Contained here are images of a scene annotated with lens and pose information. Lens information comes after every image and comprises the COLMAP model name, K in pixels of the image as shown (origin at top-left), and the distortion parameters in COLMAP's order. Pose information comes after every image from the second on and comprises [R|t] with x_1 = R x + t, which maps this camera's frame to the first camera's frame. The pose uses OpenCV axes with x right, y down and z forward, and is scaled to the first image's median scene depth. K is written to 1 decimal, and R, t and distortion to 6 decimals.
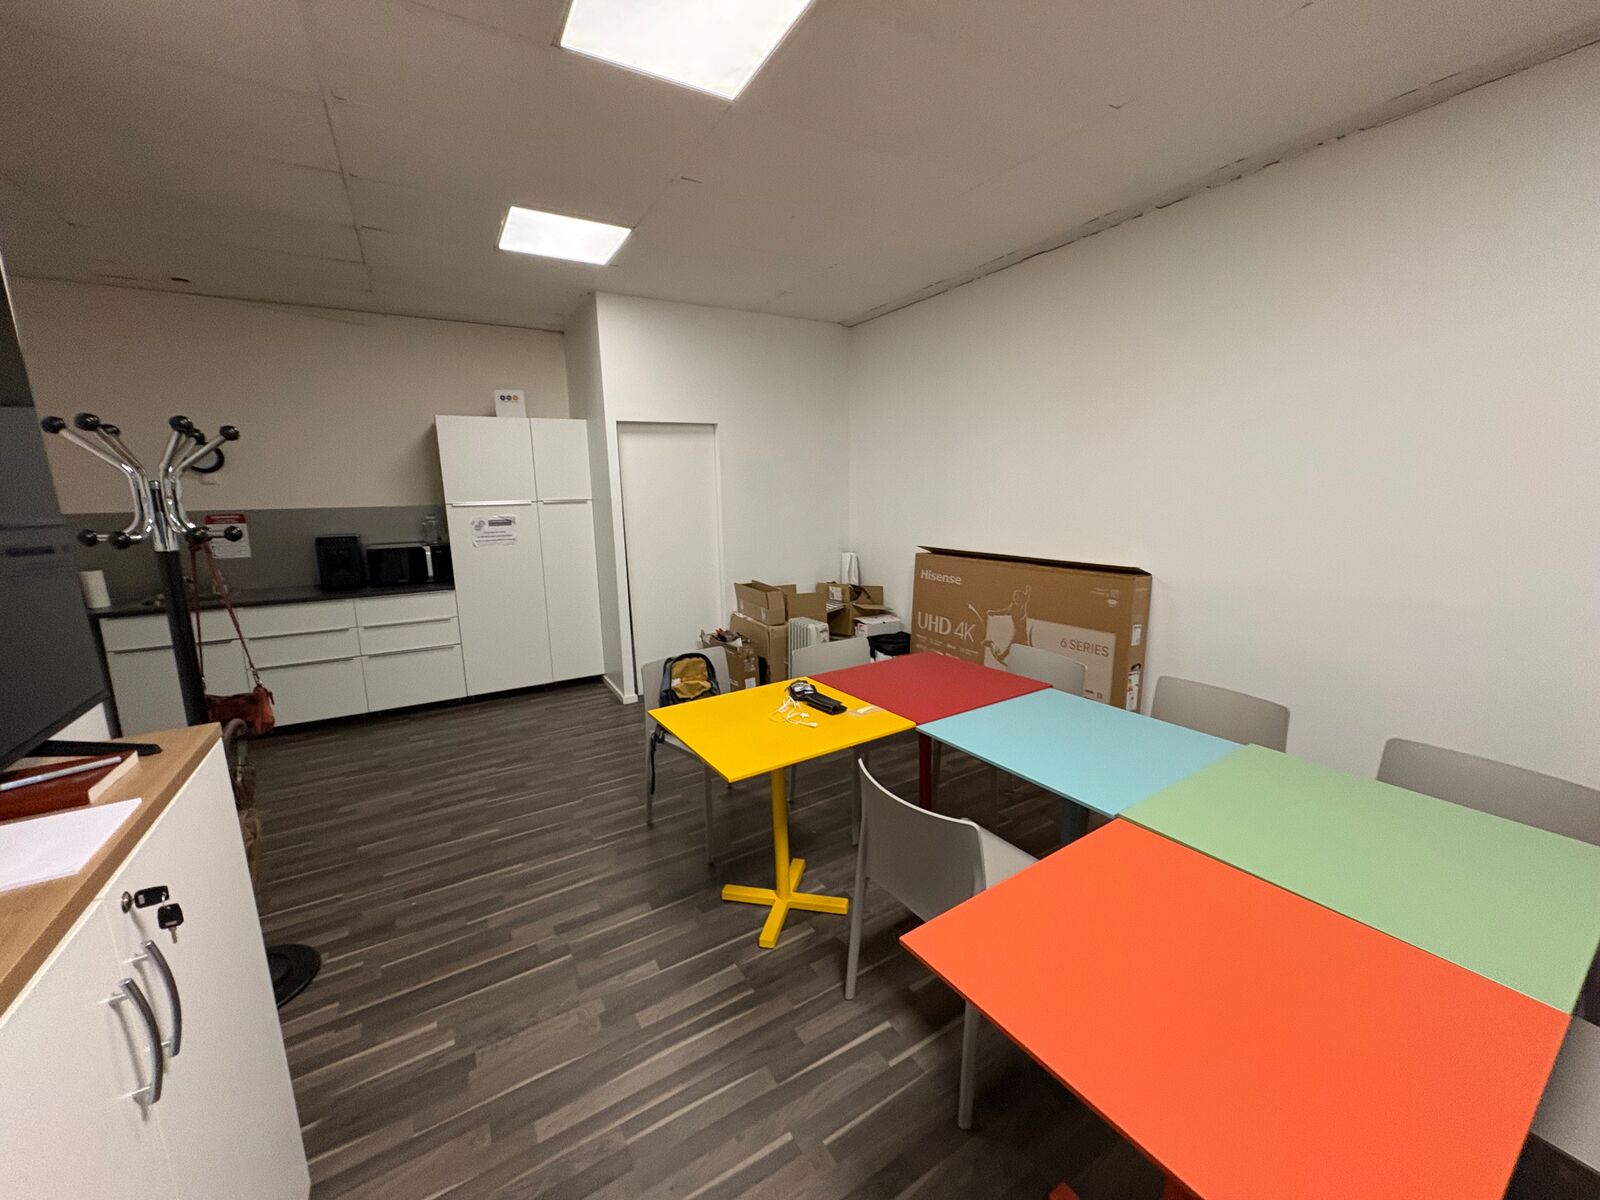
lens RADIAL K [[619.7, 0, 800.0], [0, 619.7, 600.0], [0, 0, 1]] dist [0.000082, 0.000029]
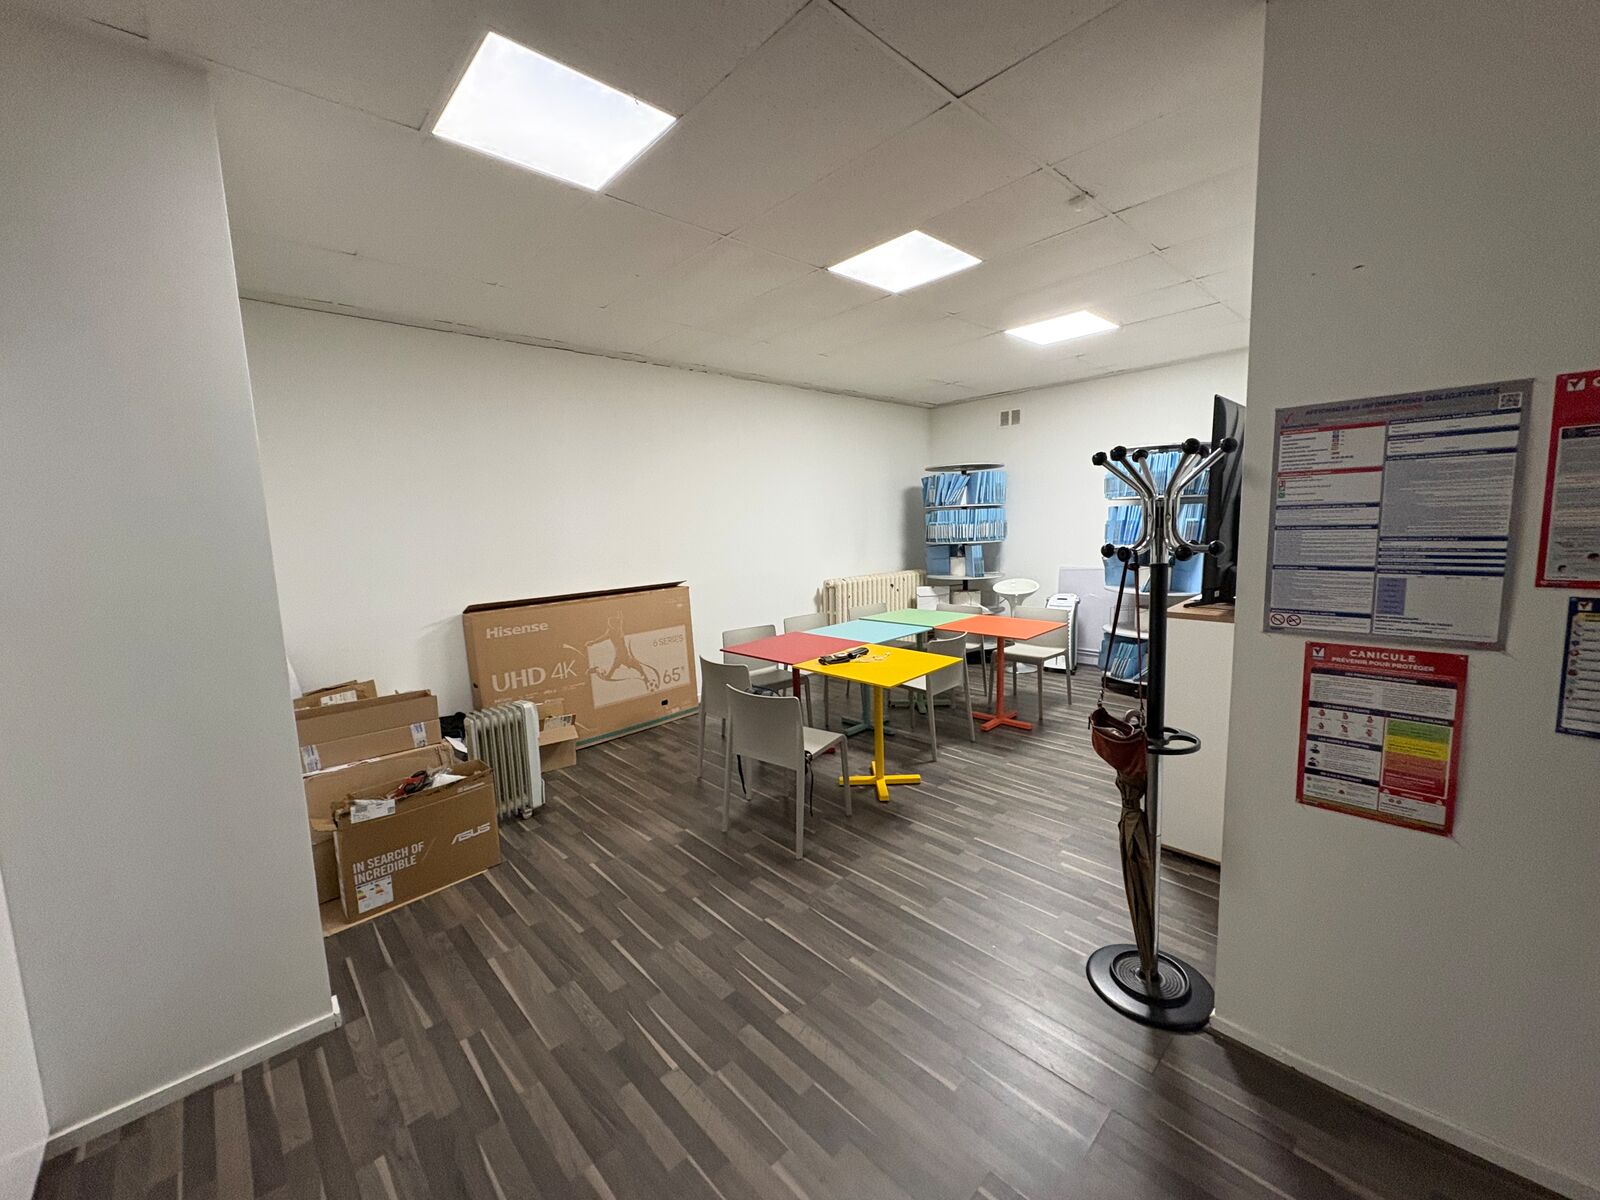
lens RADIAL K [[633.0, 0, 800.0], [0, 633.0, 600.0], [0, 0, 1]] dist [0.000394, 0.000030]
pose [[-0.211028, -0.098146, 0.972540, -0.984153], [0.213476, 0.966302, 0.143838, -0.155066], [-0.953884, 0.237968, -0.182965, 0.904397]]
